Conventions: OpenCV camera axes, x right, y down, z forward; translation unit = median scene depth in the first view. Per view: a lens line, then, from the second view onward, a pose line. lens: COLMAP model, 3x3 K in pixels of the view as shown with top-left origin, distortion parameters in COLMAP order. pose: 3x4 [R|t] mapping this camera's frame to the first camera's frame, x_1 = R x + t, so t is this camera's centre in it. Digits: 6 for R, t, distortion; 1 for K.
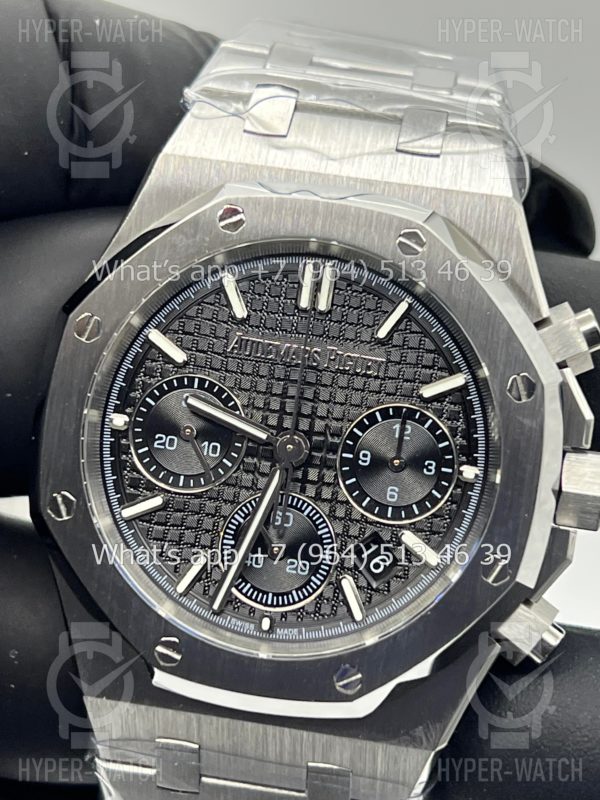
lens RADIAL K [[1889.5, 0, 291.1], [0, 1889.5, 427.4], [0, 0, 1]] dist [0.209878, 0.000000]
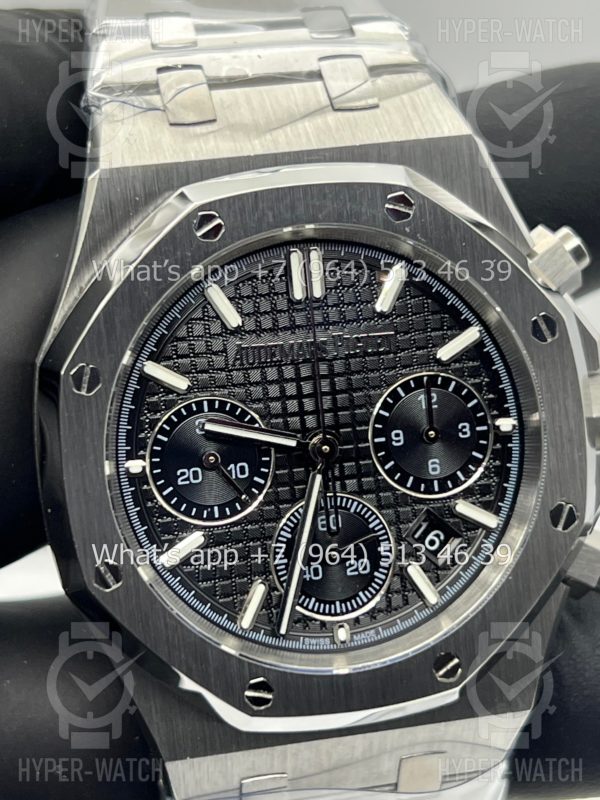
lens RADIAL K [[1889.5, 0, 291.6], [0, 1889.5, 403.2], [0, 0, 1]] dist [0.209878, 0.000000]
pose [[0.934353, -0.255776, 0.248119, -0.241665], [0.237494, 0.966068, 0.101540, -0.109533], [-0.265671, -0.035947, 0.963393, 0.098682]]
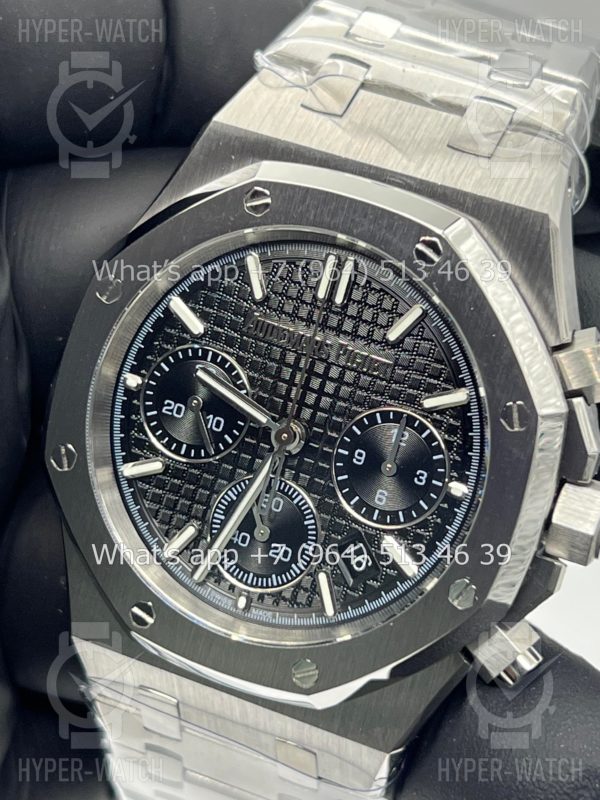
lens RADIAL K [[1889.5, 0, 299.4], [0, 1889.5, 399.5], [0, 0, 1]] dist [0.209878, 0.000000]
pose [[0.970119, 0.151228, -0.189735, 0.191875], [-0.131679, 0.984969, 0.111789, -0.120291], [0.203788, -0.083464, 0.975451, 0.026451]]
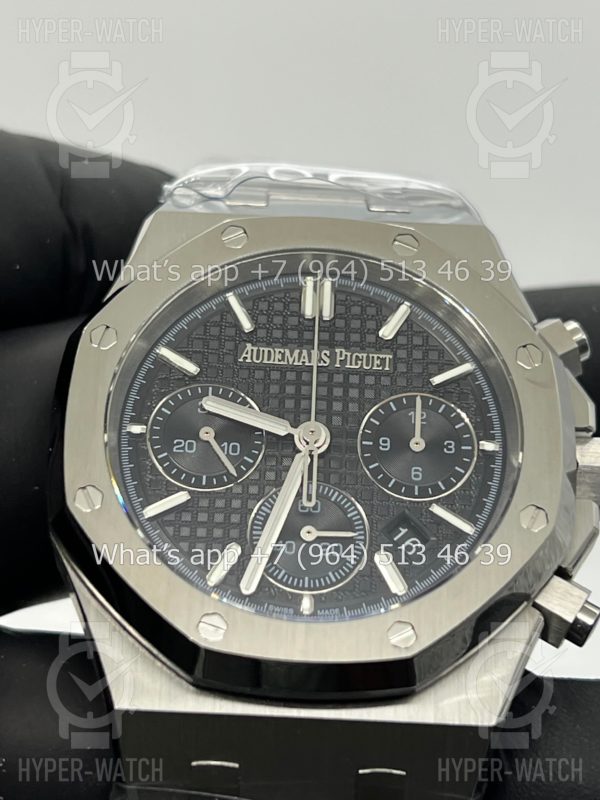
lens RADIAL K [[1889.5, 0, 301.2], [0, 1889.5, 396.0], [0, 0, 1]] dist [0.209878, 0.000000]
pose [[0.985667, -0.038837, 0.164174, -0.169585], [0.106113, 0.899260, -0.424349, 0.416404], [-0.131154, 0.435687, 0.890491, 0.094229]]
